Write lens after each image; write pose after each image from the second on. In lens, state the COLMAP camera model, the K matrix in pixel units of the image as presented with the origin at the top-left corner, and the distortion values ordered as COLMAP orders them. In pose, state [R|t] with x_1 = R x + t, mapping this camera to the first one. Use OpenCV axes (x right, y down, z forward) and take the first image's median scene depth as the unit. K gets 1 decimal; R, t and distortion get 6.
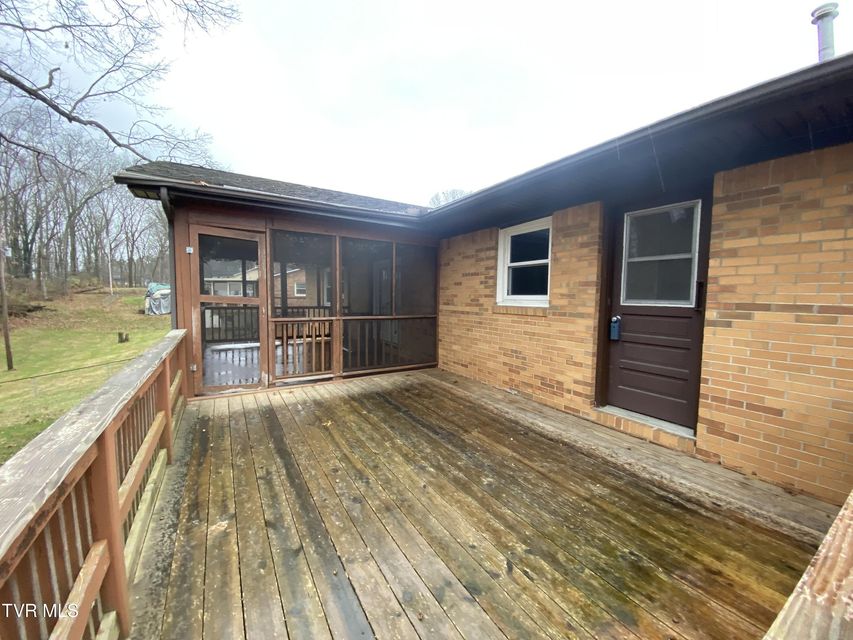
lens RADIAL K [[338.5, 0, 432.2], [0, 338.5, 321.0], [0, 0, 1]] dist [0.013401, -0.017410]
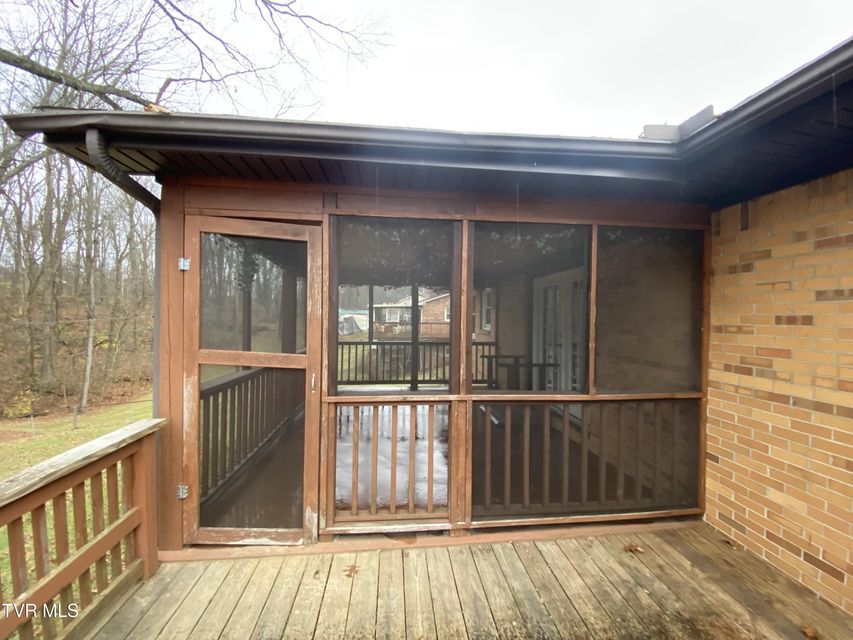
lens RADIAL K [[342.3, 0, 424.2], [0, 342.3, 318.6], [0, 0, 1]] dist [0.025227, -0.020039]
pose [[0.897085, -0.000115, -0.441858, -0.112554], [-0.032762, 0.997230, -0.066773, -0.076461], [0.440642, 0.074377, 0.894596, 0.518571]]
